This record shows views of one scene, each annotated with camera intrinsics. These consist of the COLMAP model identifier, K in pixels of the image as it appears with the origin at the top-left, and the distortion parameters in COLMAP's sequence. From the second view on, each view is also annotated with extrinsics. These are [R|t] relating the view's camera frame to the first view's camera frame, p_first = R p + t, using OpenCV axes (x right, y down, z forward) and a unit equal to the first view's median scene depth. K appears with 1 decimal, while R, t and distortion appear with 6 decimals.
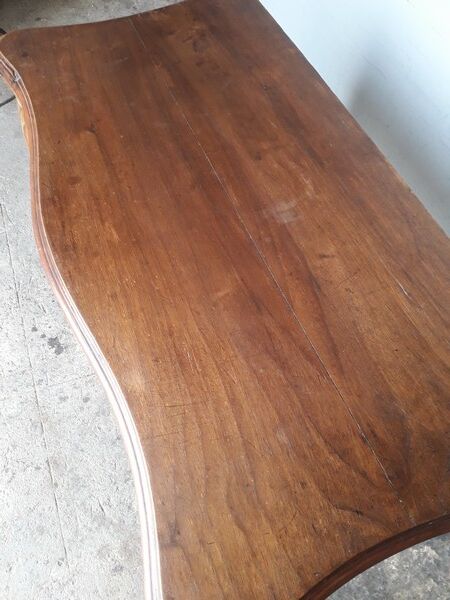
lens RADIAL K [[480.3, 0, 232.3], [0, 480.3, 301.9], [0, 0, 1]] dist [-0.004780, -0.003537]
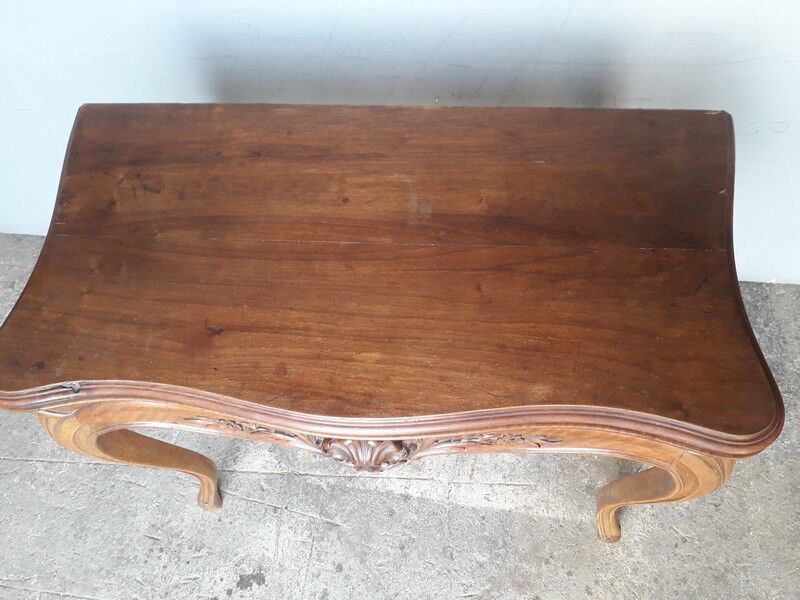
lens RADIAL K [[640.2, 0, 400.0], [0, 640.2, 300.0], [0, 0, 1]] dist [0.005341, -0.005383]
pose [[0.459902, -0.821017, 0.338262, -0.489197], [0.808357, 0.544754, 0.223164, -0.383523], [-0.367491, 0.170803, 0.914208, -0.182364]]
